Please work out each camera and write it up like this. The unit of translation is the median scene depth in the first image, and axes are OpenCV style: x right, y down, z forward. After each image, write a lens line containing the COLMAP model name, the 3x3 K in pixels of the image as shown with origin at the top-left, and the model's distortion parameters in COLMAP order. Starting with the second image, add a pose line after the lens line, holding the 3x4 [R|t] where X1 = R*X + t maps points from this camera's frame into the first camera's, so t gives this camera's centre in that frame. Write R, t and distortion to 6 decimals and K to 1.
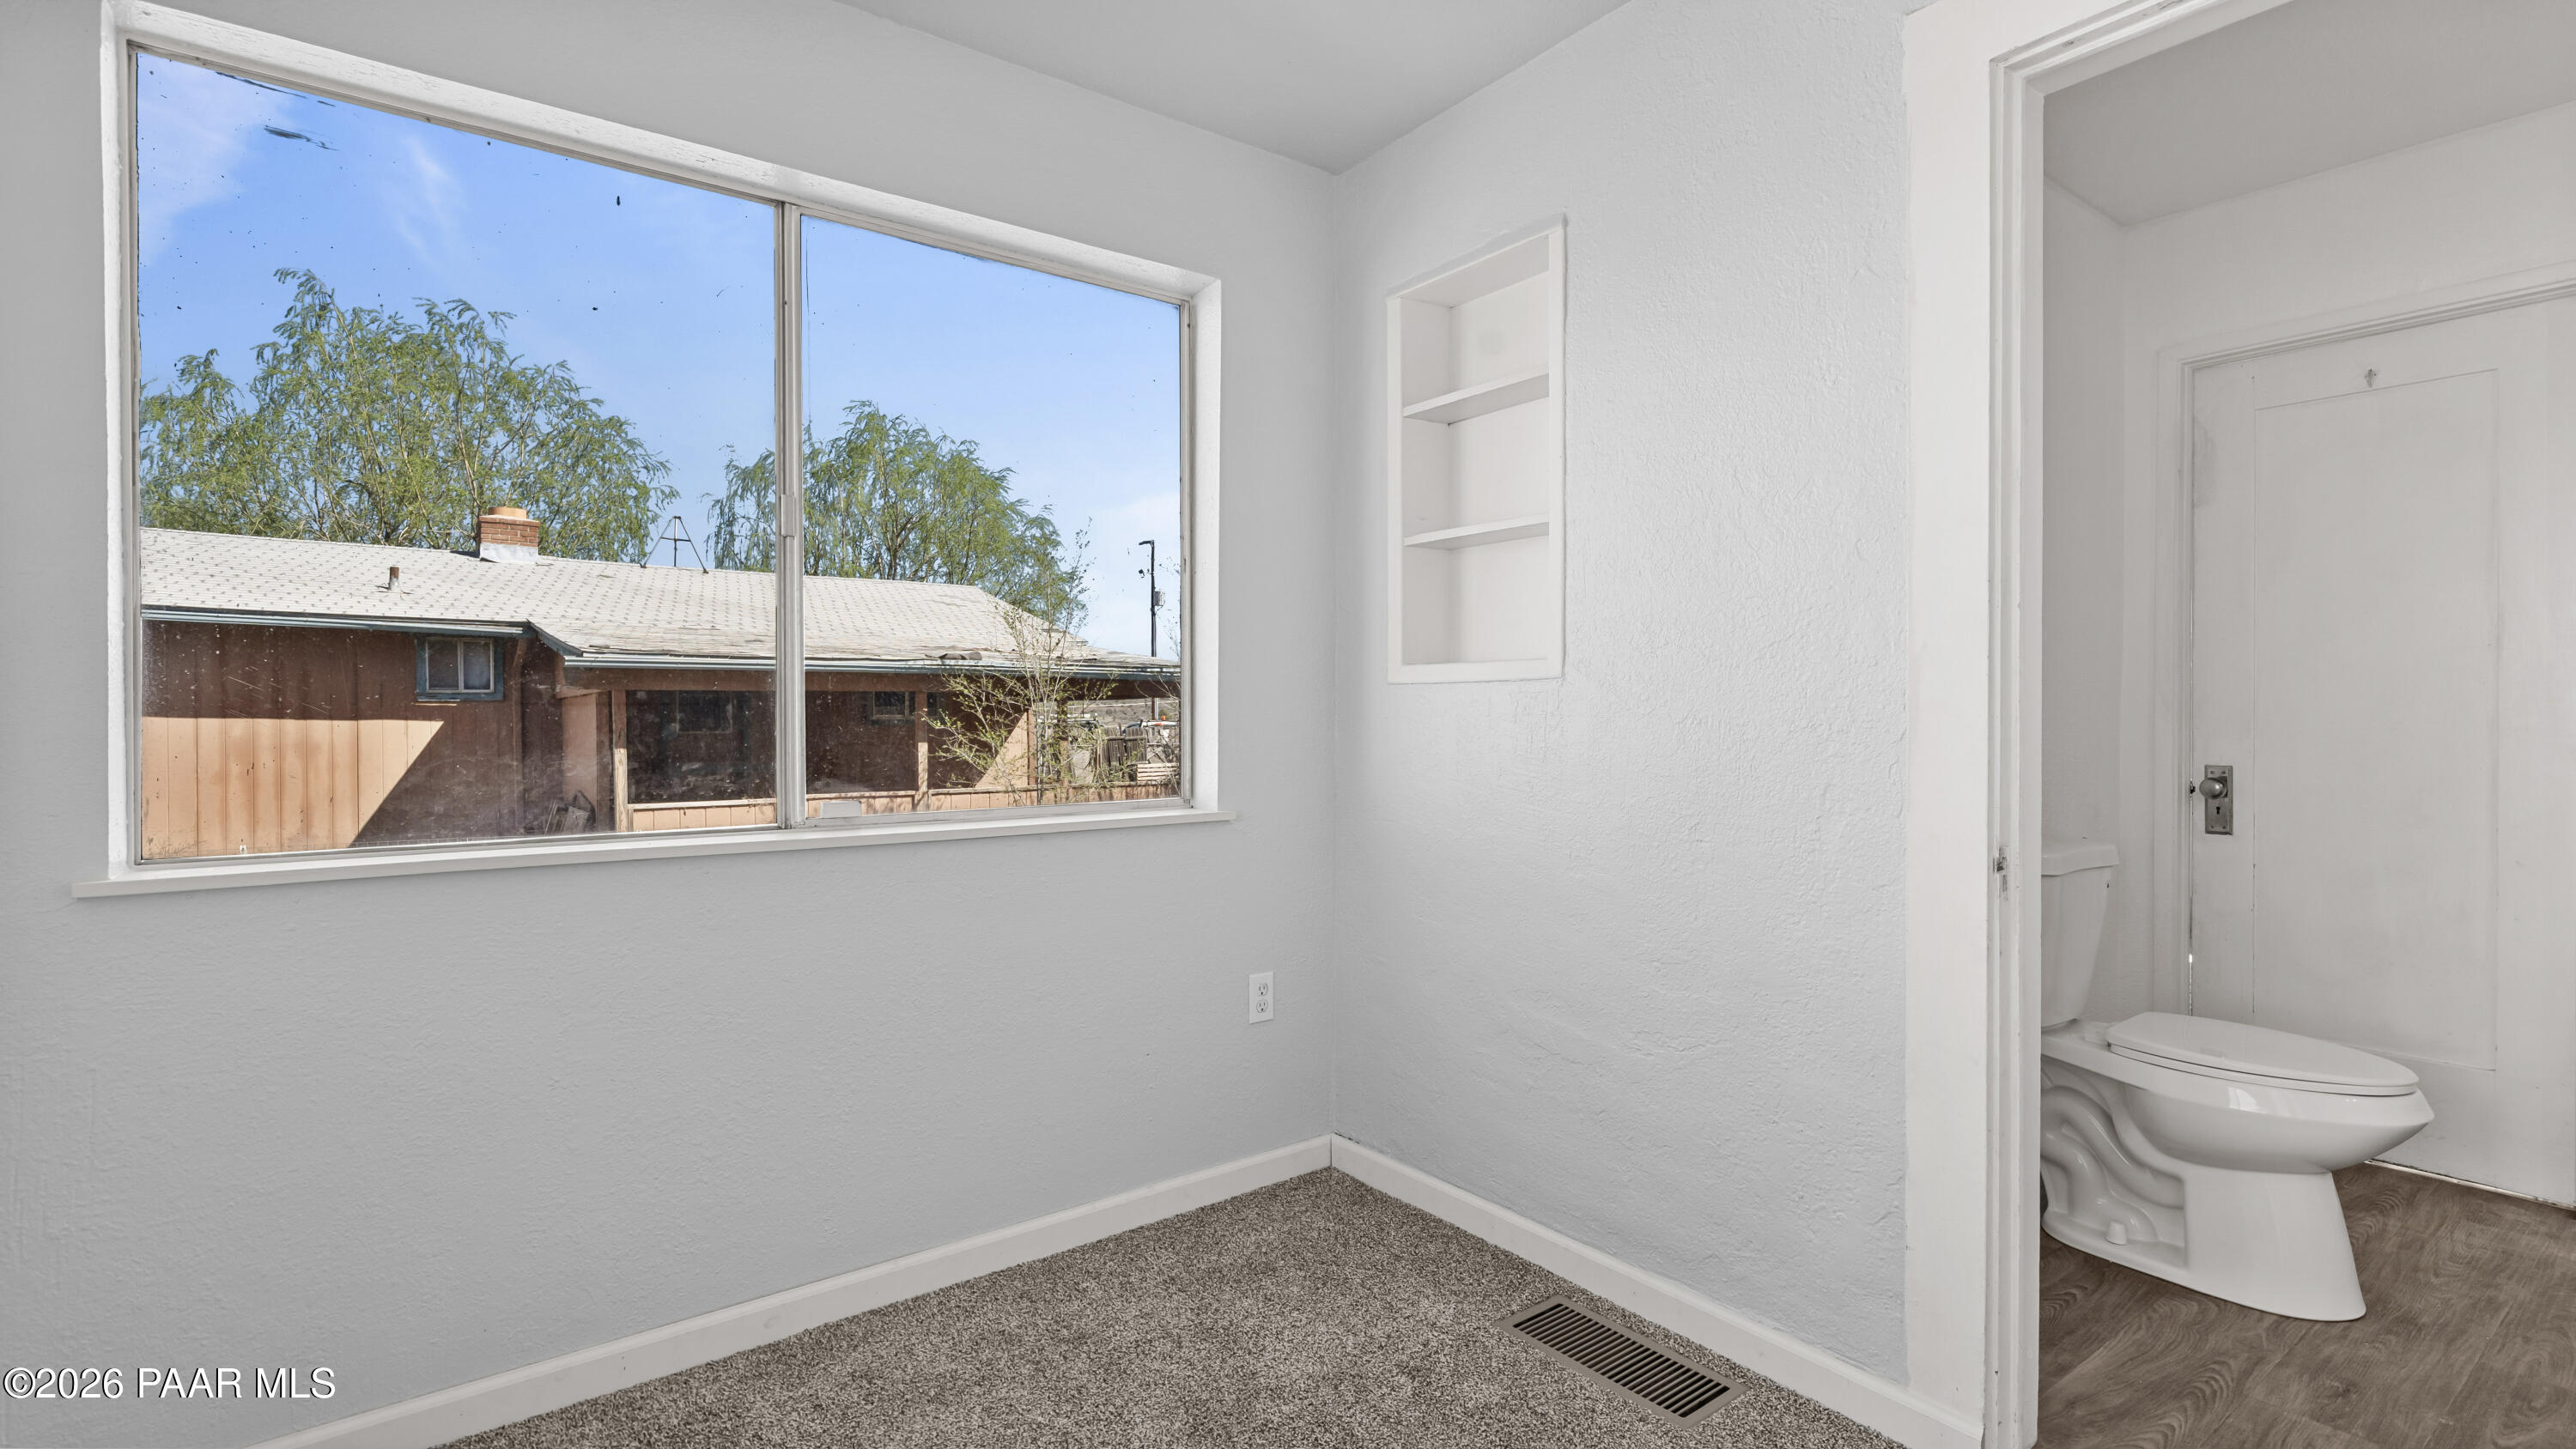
lens RADIAL K [[1172.4, 0, 1270.1], [0, 1172.4, 723.8], [0, 0, 1]] dist [-0.001177, -0.000118]
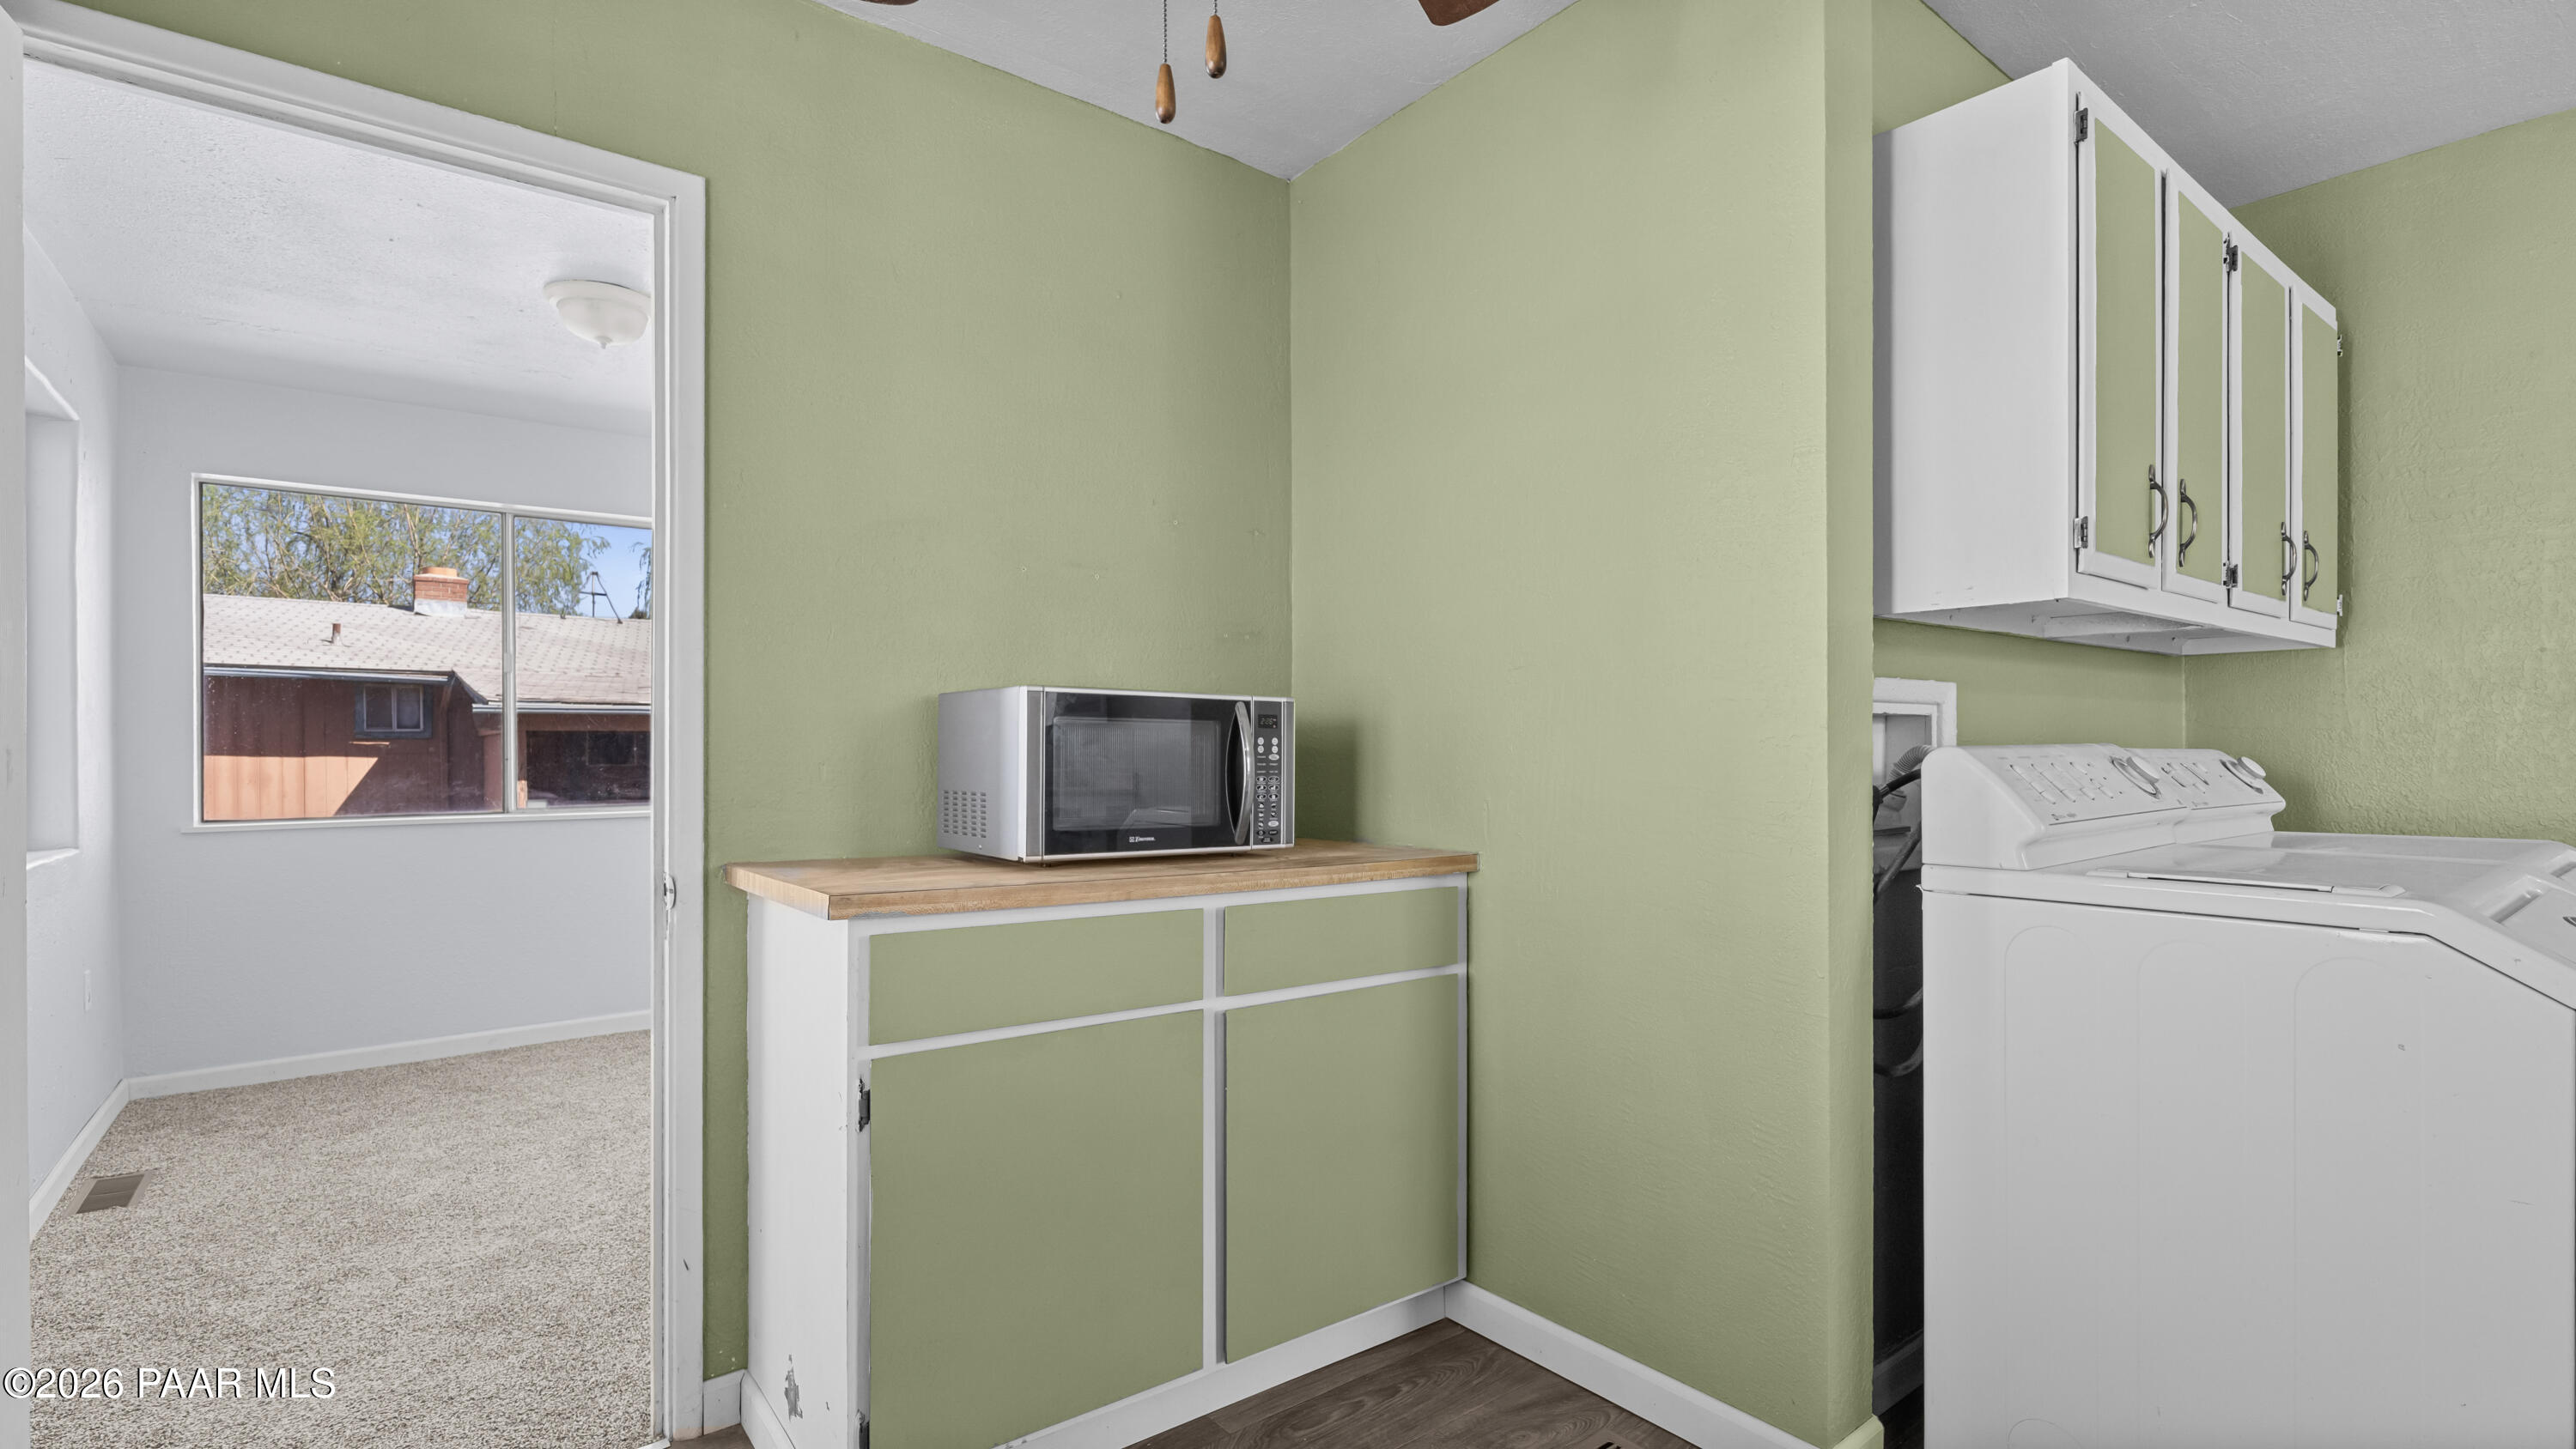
lens RADIAL K [[1187.7, 0, 1277.4], [0, 1187.7, 747.3], [0, 0, 1]] dist [-0.000538, -0.000353]
pose [[0.999725, -0.002562, 0.023324, 0.158176], [0.002695, 0.999980, -0.005674, -0.001899], [-0.023309, 0.005736, 0.999712, -0.198936]]
